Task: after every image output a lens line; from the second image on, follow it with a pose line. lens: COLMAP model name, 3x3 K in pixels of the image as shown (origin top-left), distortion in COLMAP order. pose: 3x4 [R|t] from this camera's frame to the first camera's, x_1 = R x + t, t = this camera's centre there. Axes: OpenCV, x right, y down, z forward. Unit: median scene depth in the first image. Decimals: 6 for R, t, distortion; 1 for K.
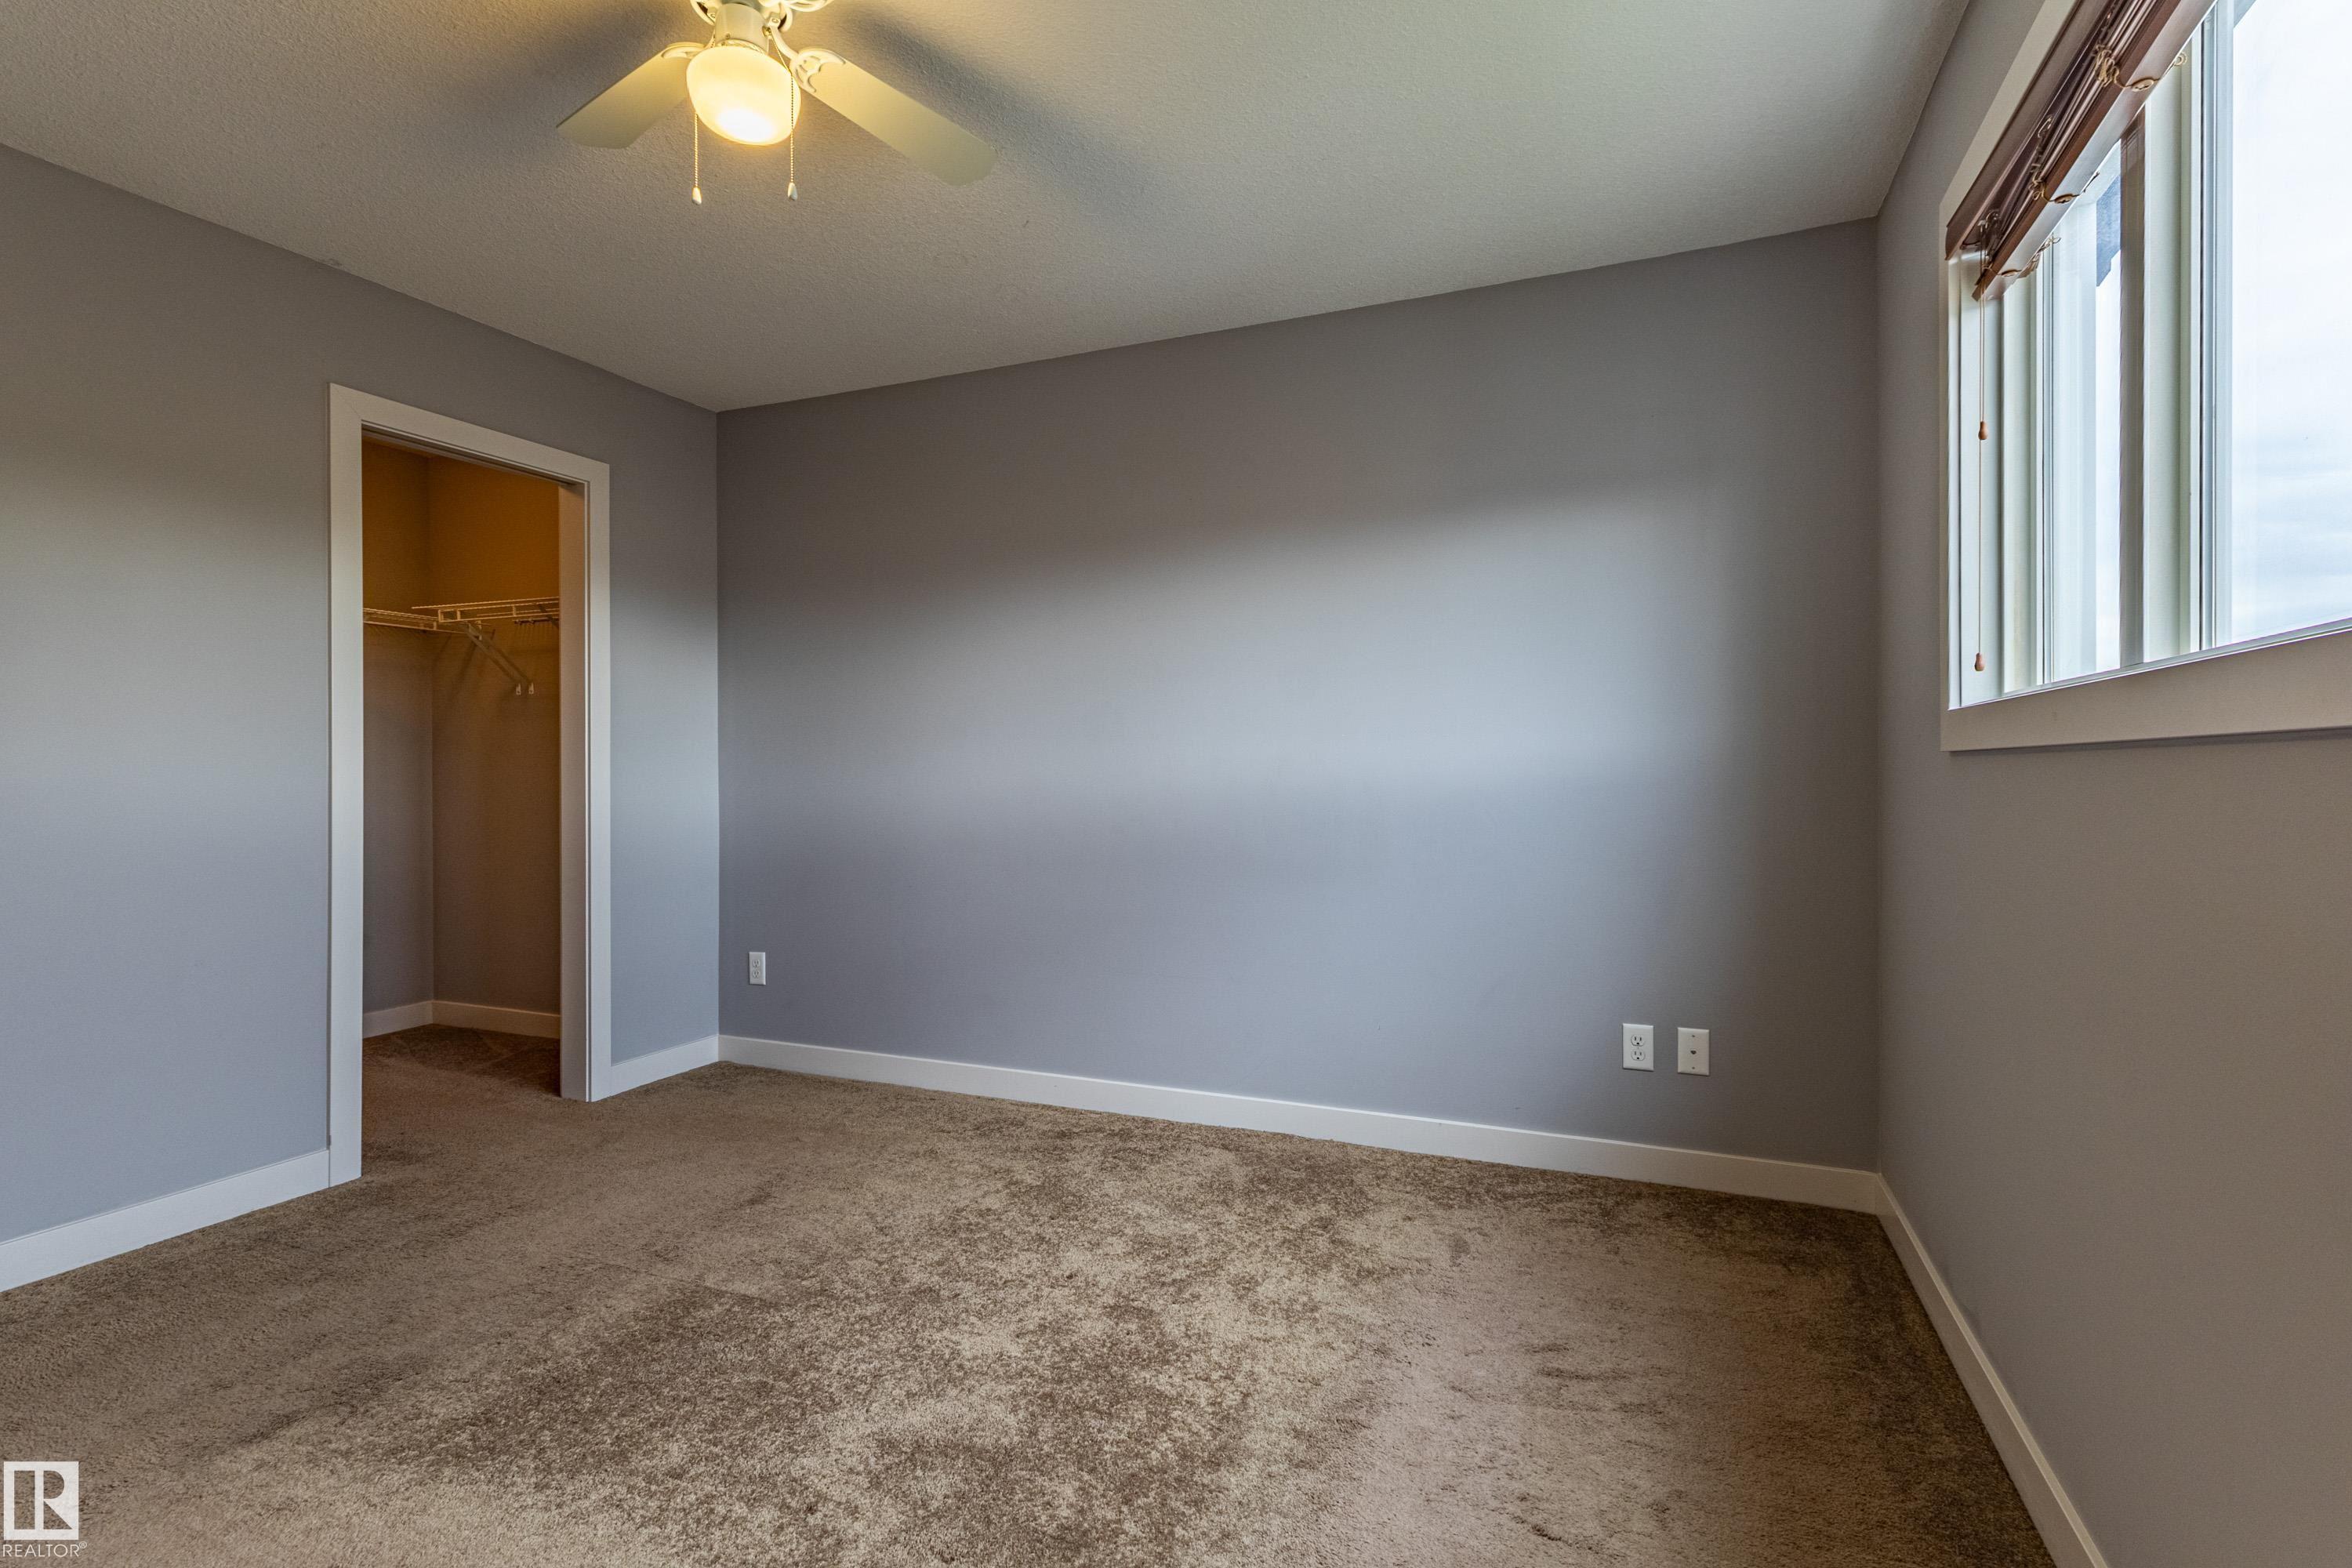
lens RADIAL K [[1116.2, 0, 1178.3], [0, 1116.2, 771.7], [0, 0, 1]] dist [-0.003006, -0.000235]
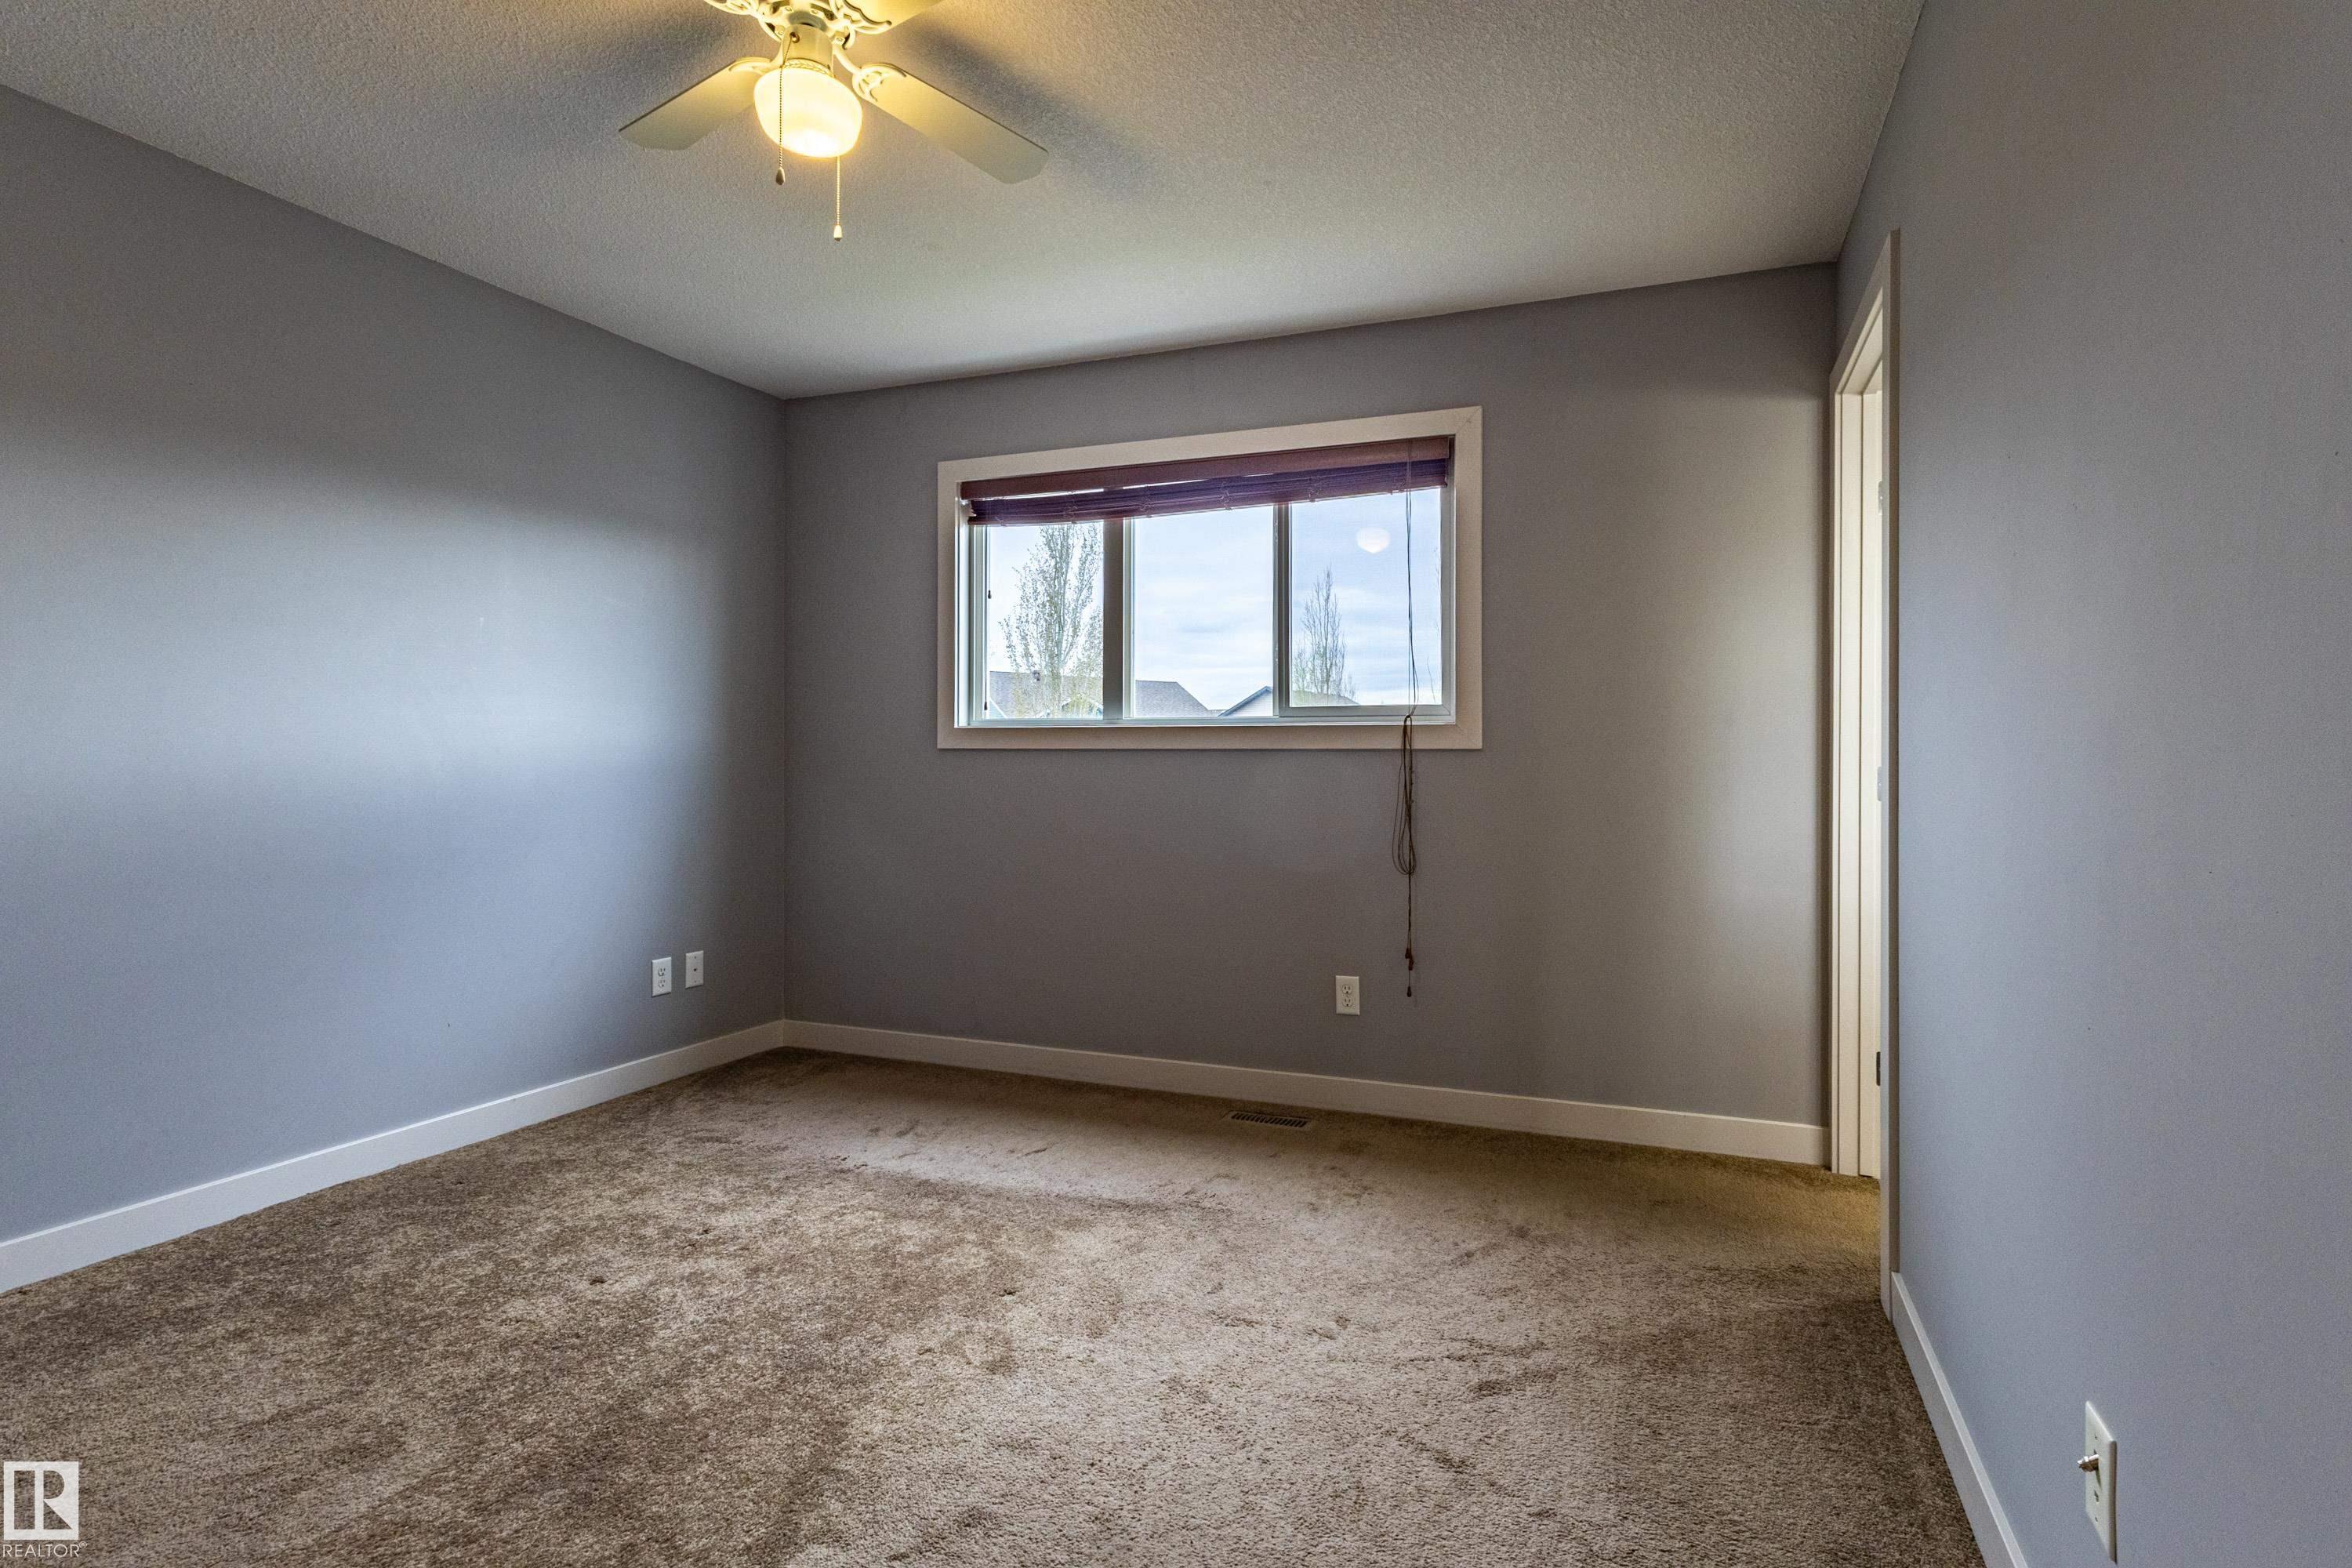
lens RADIAL K [[1146.7, 0, 1248.4], [0, 1146.7, 739.3], [0, 0, 1]] dist [-0.015419, 0.000349]
pose [[-0.040007, 0.015472, 0.999080, -0.930231], [0.000873, 0.999880, -0.015450, -0.001950], [-0.999199, 0.000254, -0.040016, 0.394002]]
